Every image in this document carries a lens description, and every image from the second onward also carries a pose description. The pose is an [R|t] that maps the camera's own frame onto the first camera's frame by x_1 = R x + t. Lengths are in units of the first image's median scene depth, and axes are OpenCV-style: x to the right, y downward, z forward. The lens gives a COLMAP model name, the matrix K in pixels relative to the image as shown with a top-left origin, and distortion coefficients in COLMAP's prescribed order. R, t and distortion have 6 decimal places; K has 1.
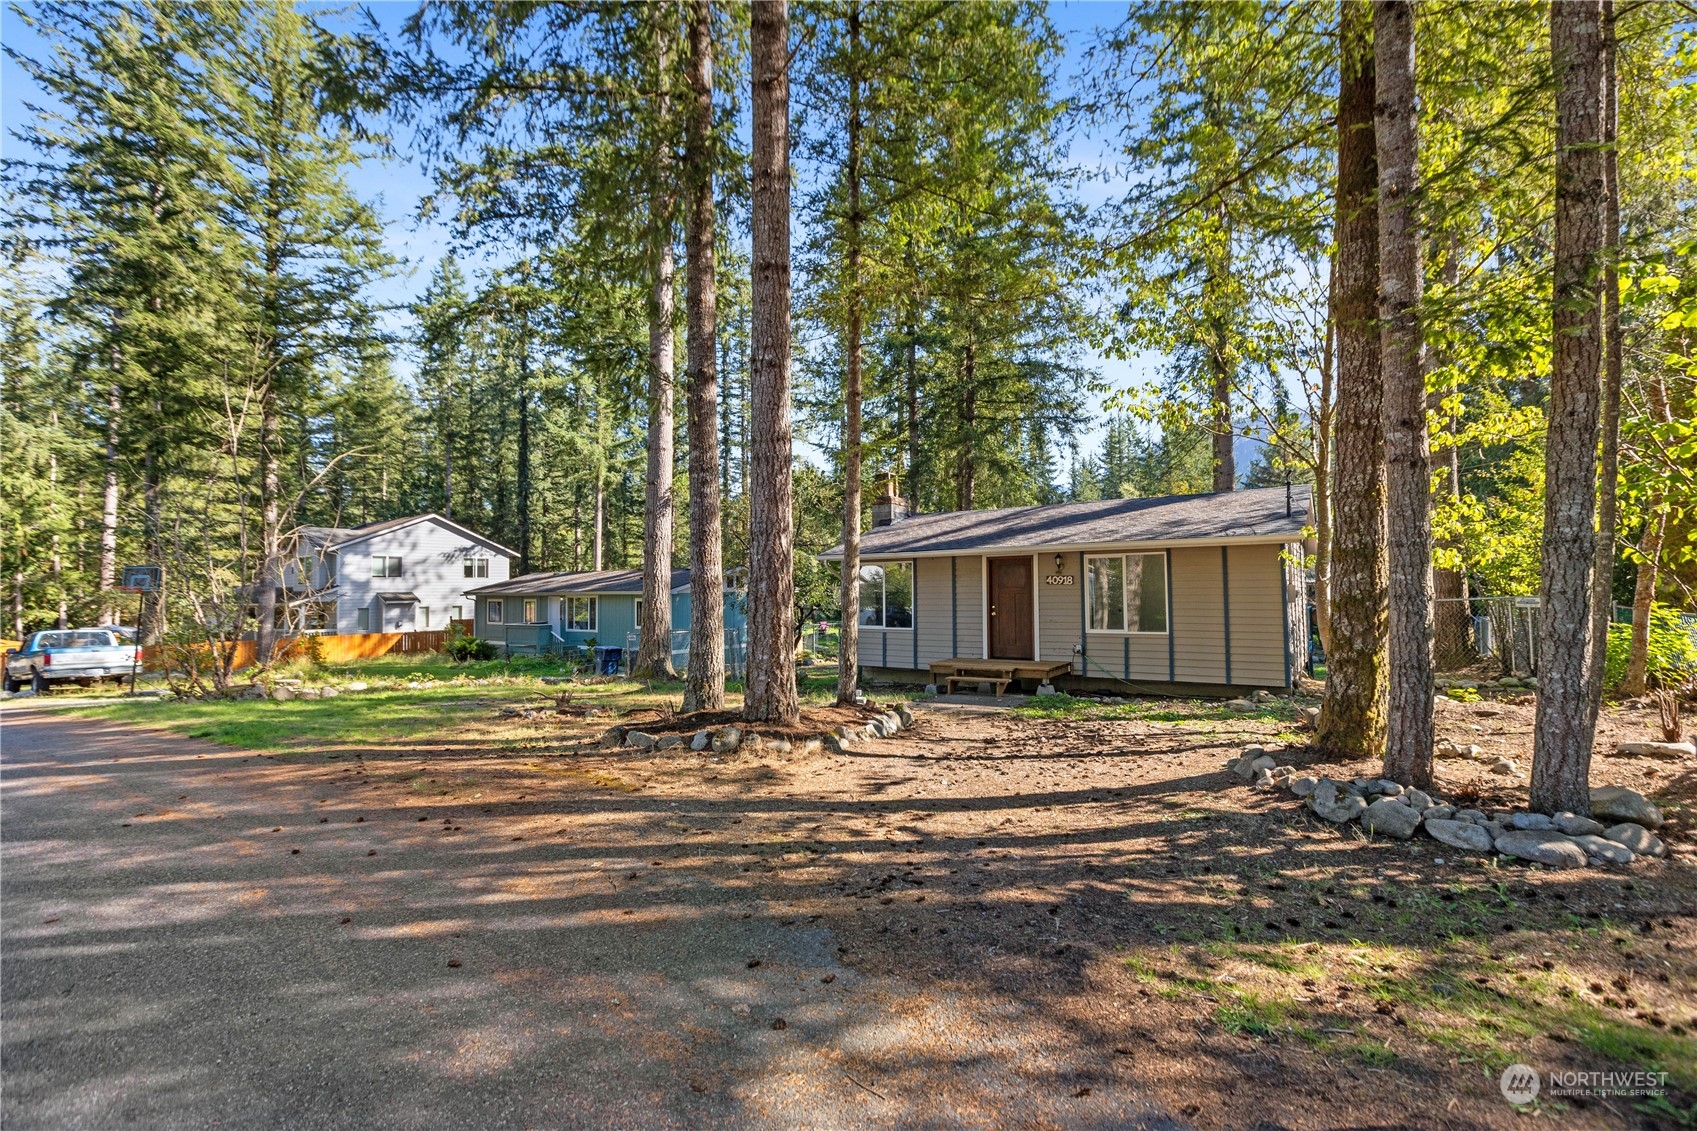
lens RADIAL K [[772.4, 0, 858.9], [0, 772.4, 562.7], [0, 0, 1]] dist [-0.001526, -0.000616]
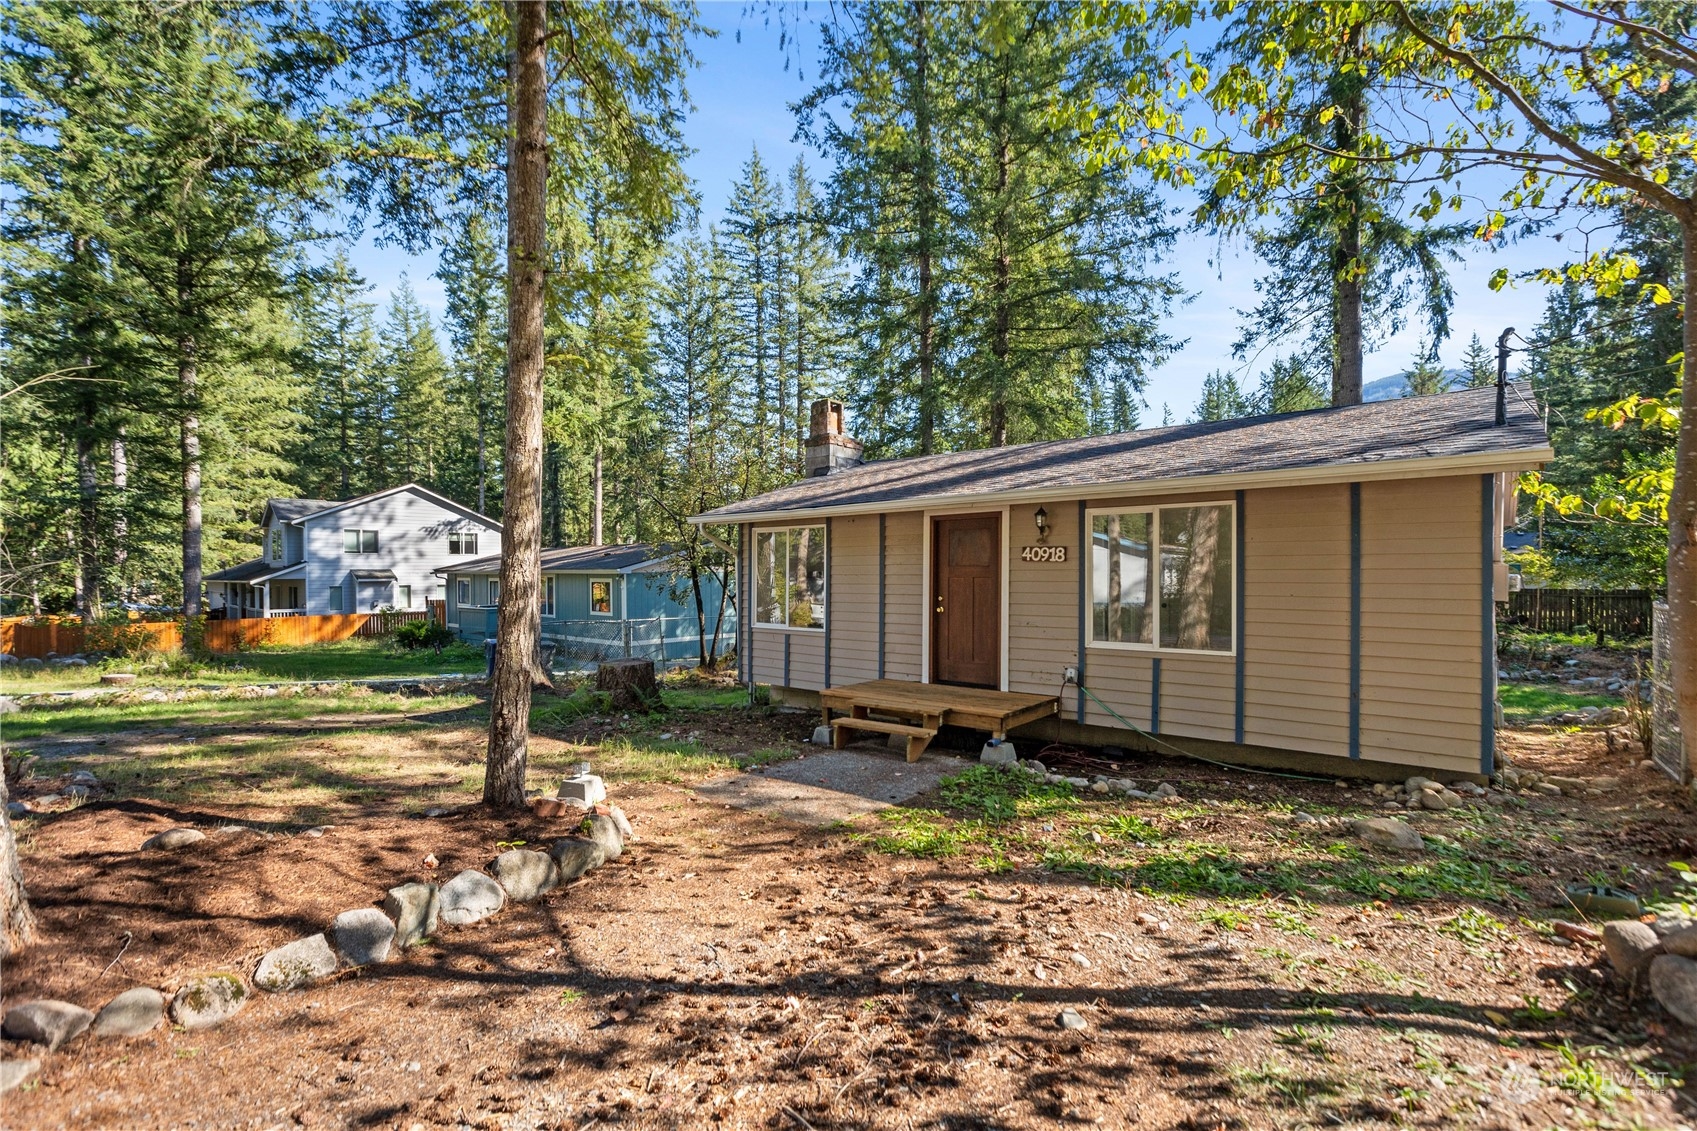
lens RADIAL K [[772.4, 0, 853.8], [0, 772.4, 593.2], [0, 0, 1]] dist [-0.001526, -0.000616]
pose [[0.993341, 0.010282, -0.114752, 0.073840], [-0.002995, 0.997978, 0.063494, 0.006160], [0.115172, -0.062727, 0.991363, 0.164568]]
